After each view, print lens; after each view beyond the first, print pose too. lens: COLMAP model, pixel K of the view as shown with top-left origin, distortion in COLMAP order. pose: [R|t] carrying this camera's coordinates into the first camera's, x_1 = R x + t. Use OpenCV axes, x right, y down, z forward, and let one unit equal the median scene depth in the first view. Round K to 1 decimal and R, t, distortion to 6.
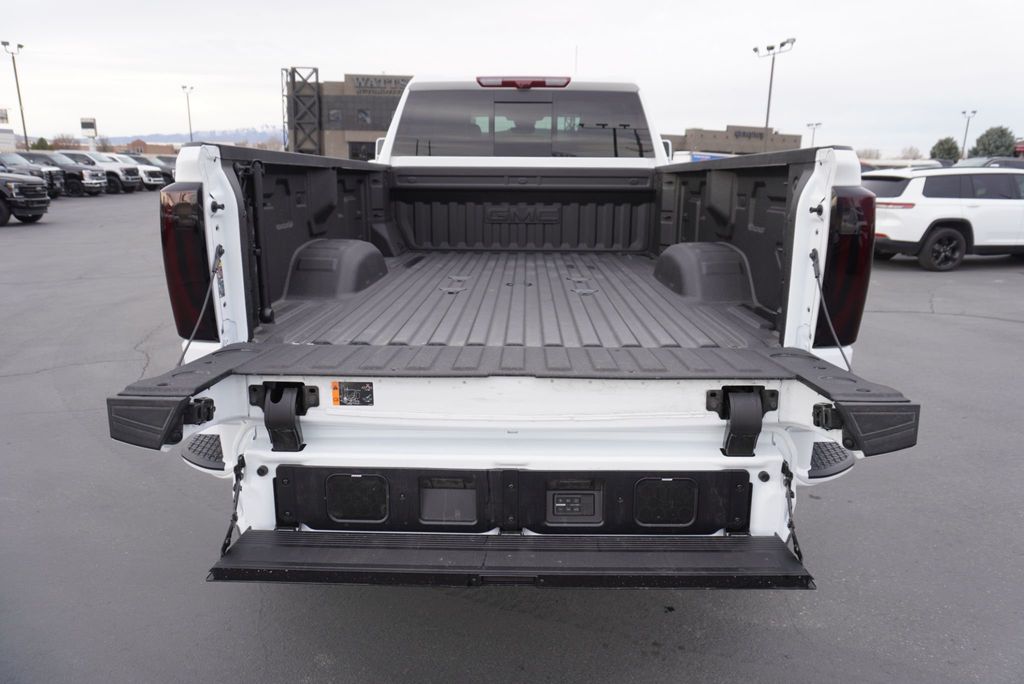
lens RADIAL K [[679.2, 0, 521.8], [0, 679.2, 317.8], [0, 0, 1]] dist [0.002076, 0.003715]
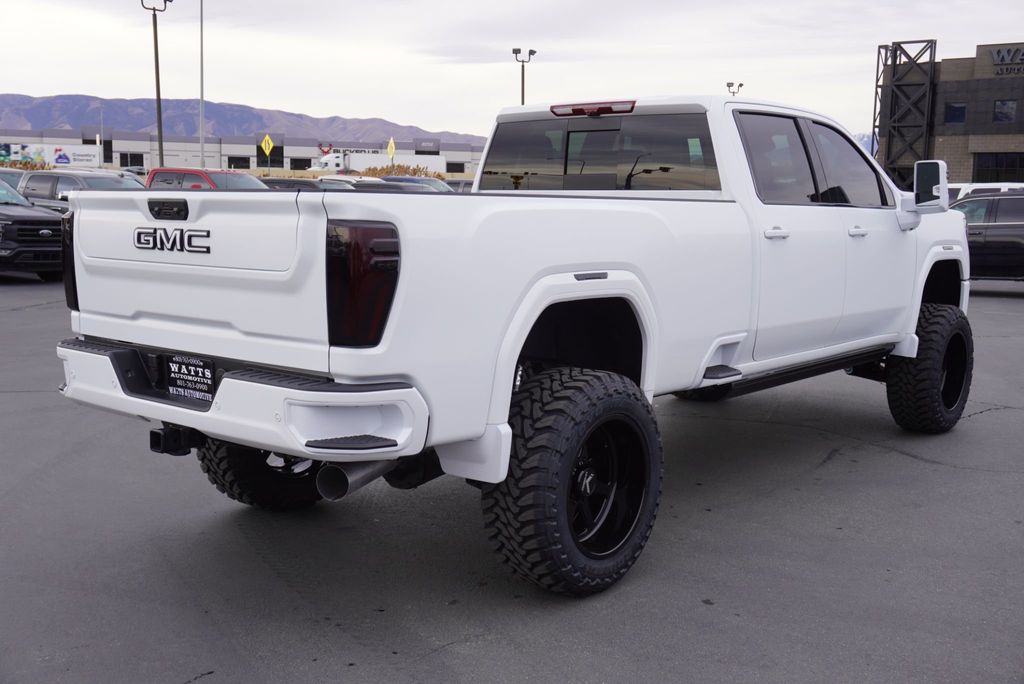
lens RADIAL K [[1093.9, 0, 512.0], [0, 1093.9, 342.0], [0, 0, 1]] dist [0.023978, 0.030262]
pose [[0.777139, 0.084473, -0.623634, 0.056472], [-0.136473, 0.989991, -0.035967, 0.001885], [0.614353, 0.113061, 0.780889, -0.011444]]
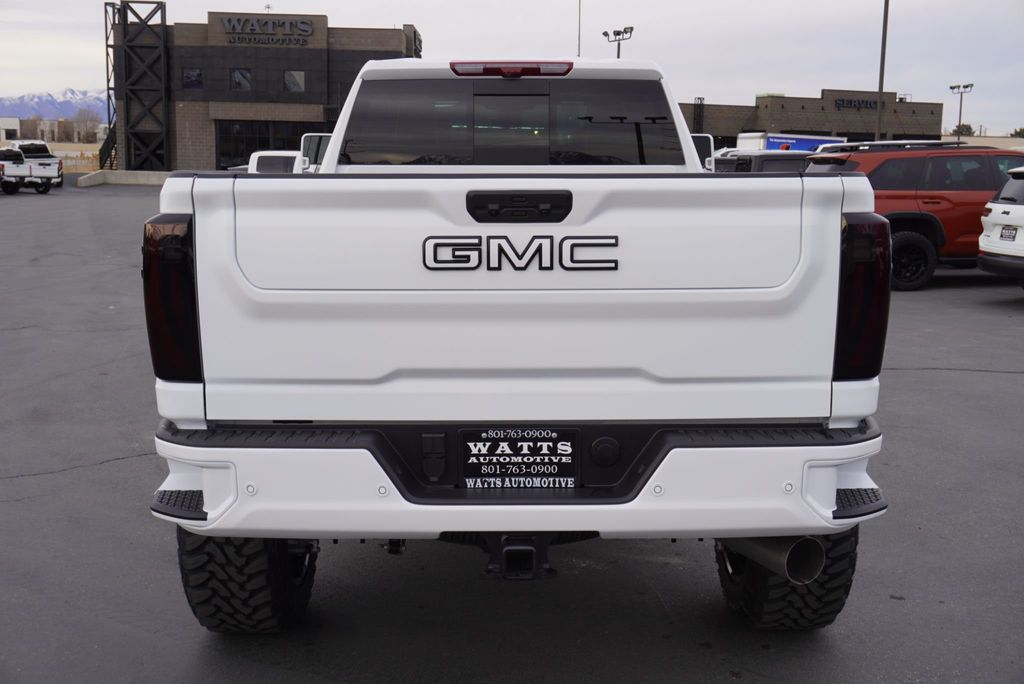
lens RADIAL K [[1123.7, 0, 512.0], [0, 1123.7, 342.0], [0, 0, 1]] dist [-0.023417, 0.224179]
pose [[0.999843, -0.009153, 0.015162, -0.001248], [0.009967, 0.998464, -0.054509, 0.002065], [-0.014640, 0.054652, 0.998398, -0.016703]]
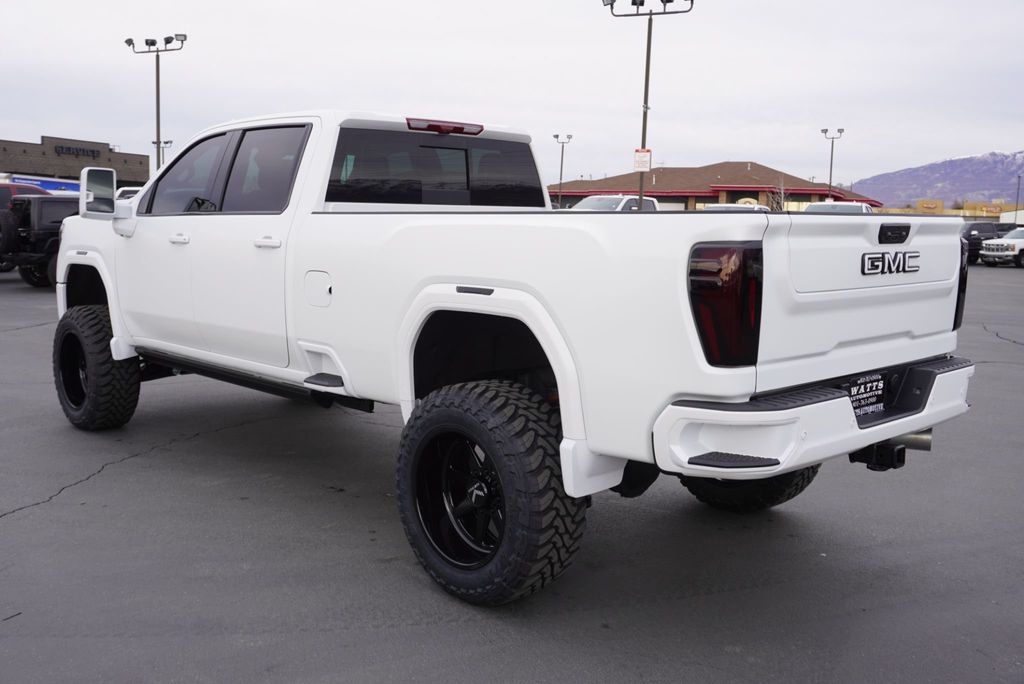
lens RADIAL K [[975.3, 0, 508.9], [0, 975.3, 313.5], [0, 0, 1]] dist [0.000812, 0.003248]
pose [[0.717832, -0.065525, 0.693126, -0.058921], [0.133759, 0.989994, -0.044938, -0.001041], [-0.683246, 0.124970, 0.719414, -0.000569]]
